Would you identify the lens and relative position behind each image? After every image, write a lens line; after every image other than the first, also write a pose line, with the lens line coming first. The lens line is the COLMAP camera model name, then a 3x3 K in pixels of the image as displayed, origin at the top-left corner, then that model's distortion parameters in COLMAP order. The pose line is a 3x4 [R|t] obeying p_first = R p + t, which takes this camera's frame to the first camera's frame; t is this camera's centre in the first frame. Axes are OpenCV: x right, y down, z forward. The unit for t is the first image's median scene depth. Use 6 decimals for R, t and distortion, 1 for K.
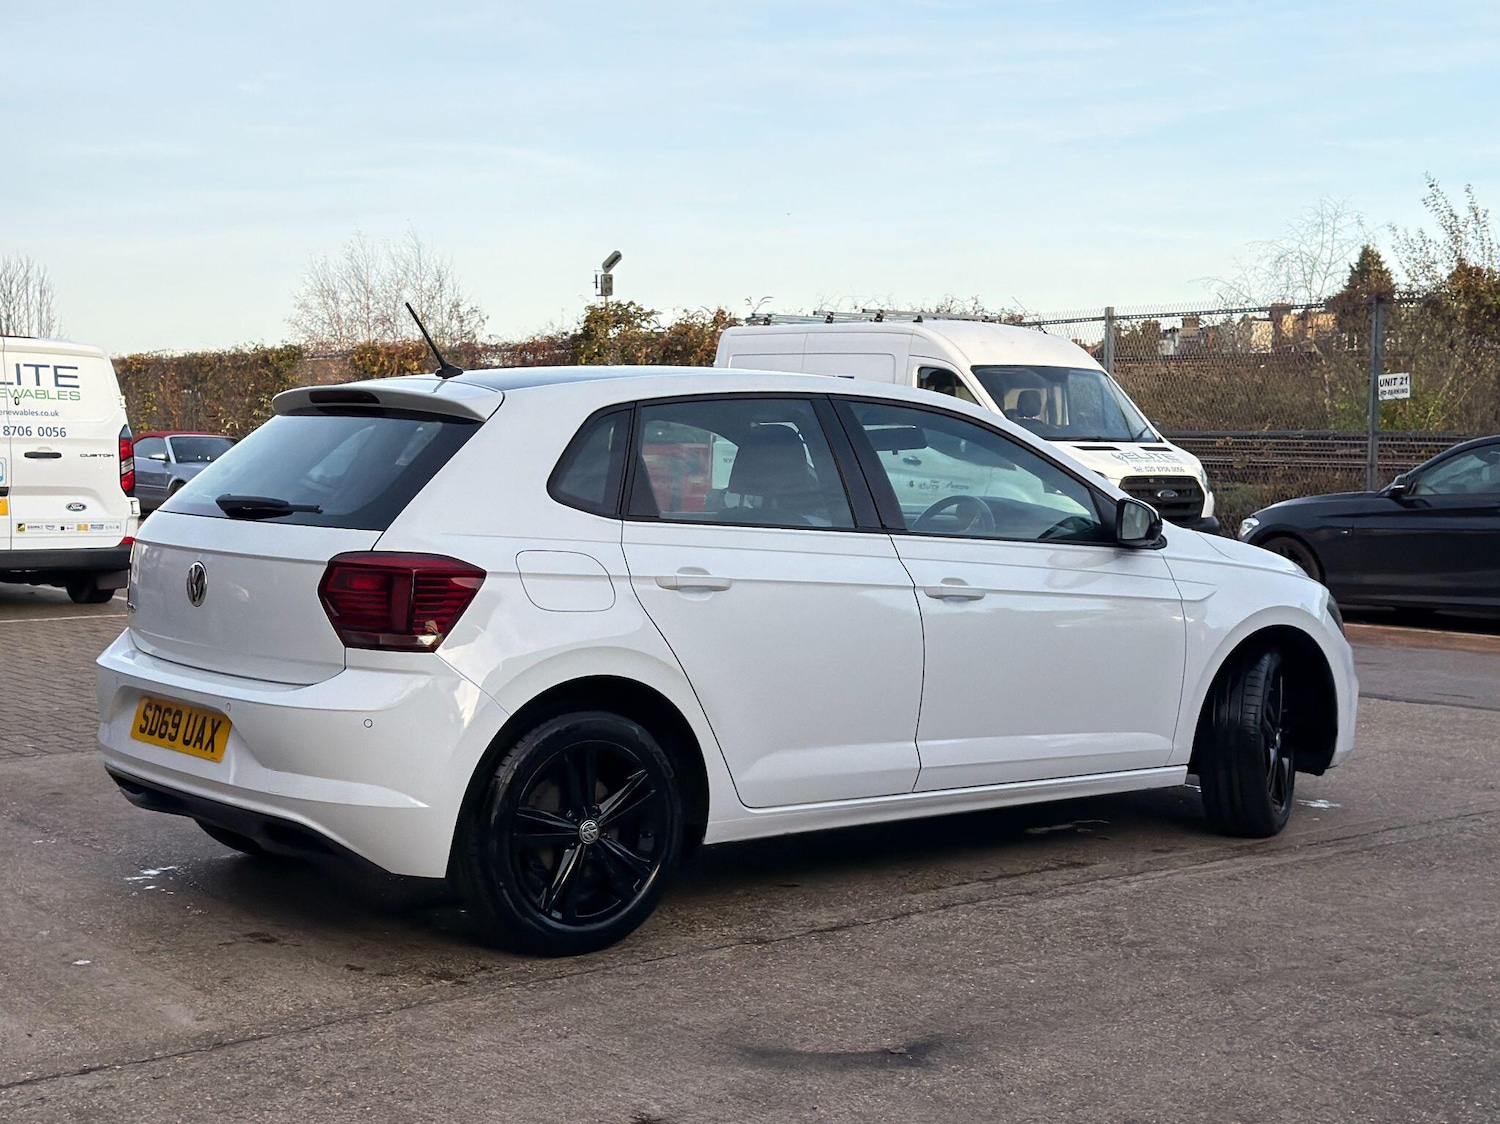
lens RADIAL K [[2164.0, 0, 776.6], [0, 2164.0, 568.6], [0, 0, 1]] dist [0.183189, -0.338482]
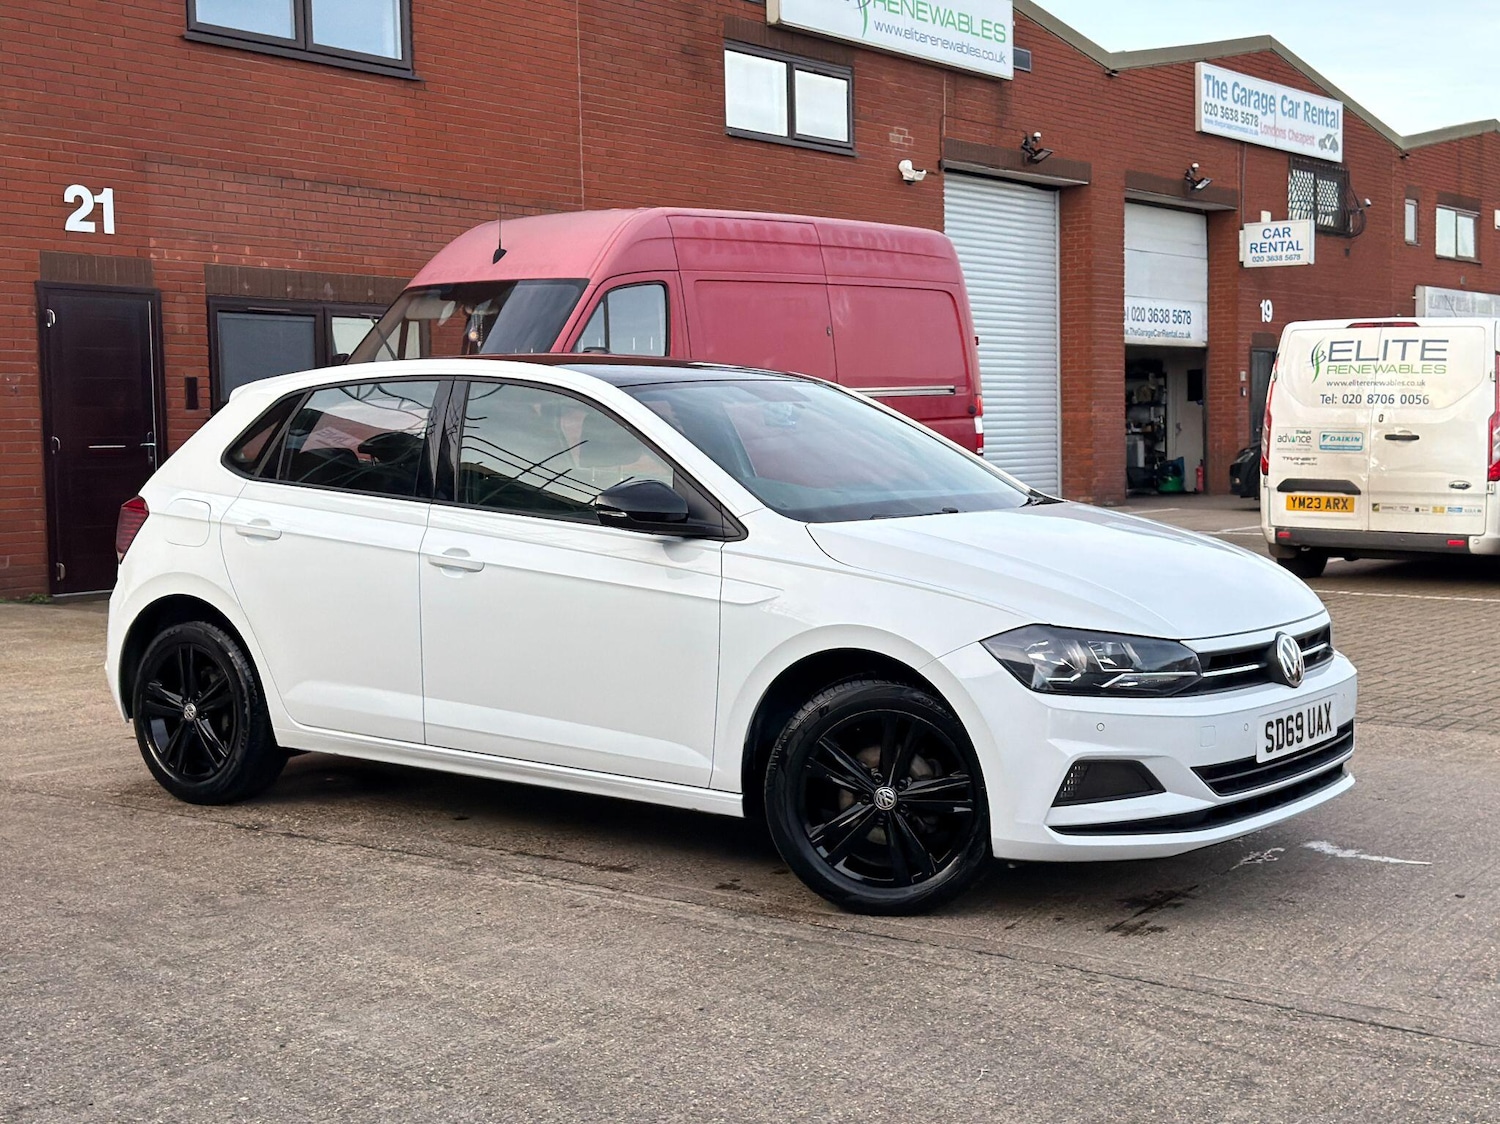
lens RADIAL K [[2169.9, 0, 759.8], [0, 2169.9, 565.6], [0, 0, 1]] dist [0.151299, -0.126684]
pose [[0.244534, 0.064306, -0.967506, 1.147196], [-0.058068, 0.996979, 0.051588, -0.051287], [0.967900, 0.043566, 0.247529, 0.888768]]
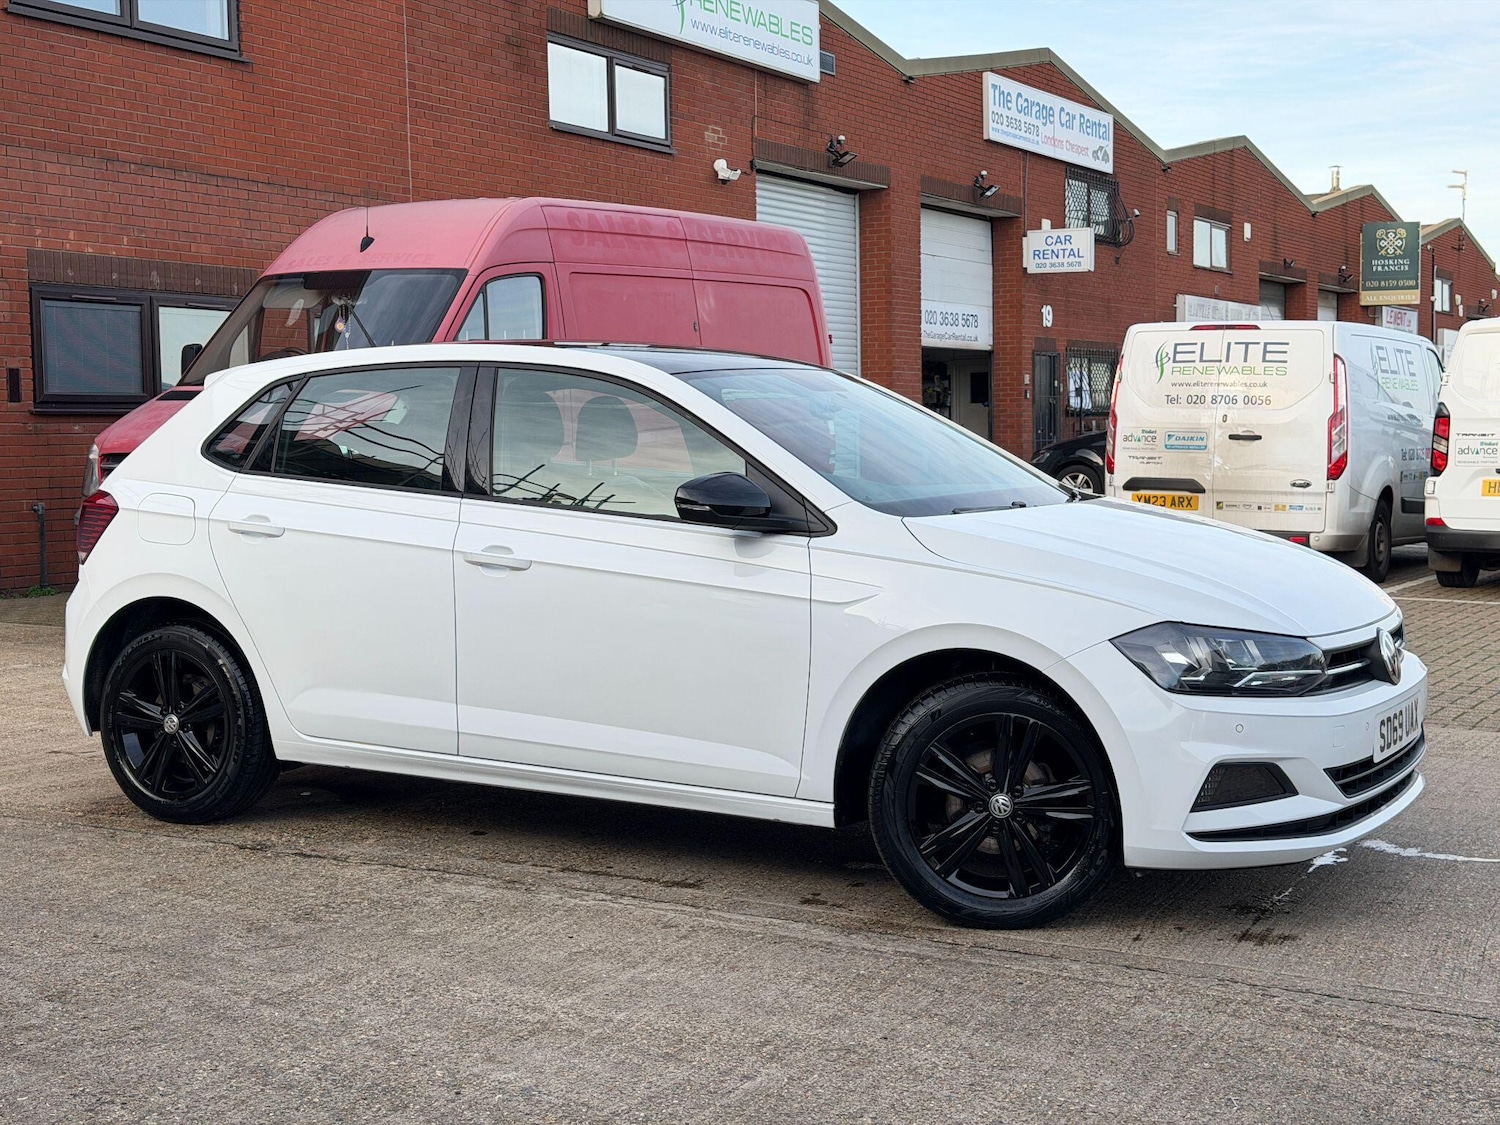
lens RADIAL K [[2137.8, 0, 761.1], [0, 2137.8, 563.0], [0, 0, 1]] dist [0.181172, -0.364347]
pose [[0.366479, 0.061904, -0.928365, 1.037414], [-0.059952, 0.997282, 0.042833, -0.037483], [0.928493, 0.039960, 0.369194, 0.758005]]
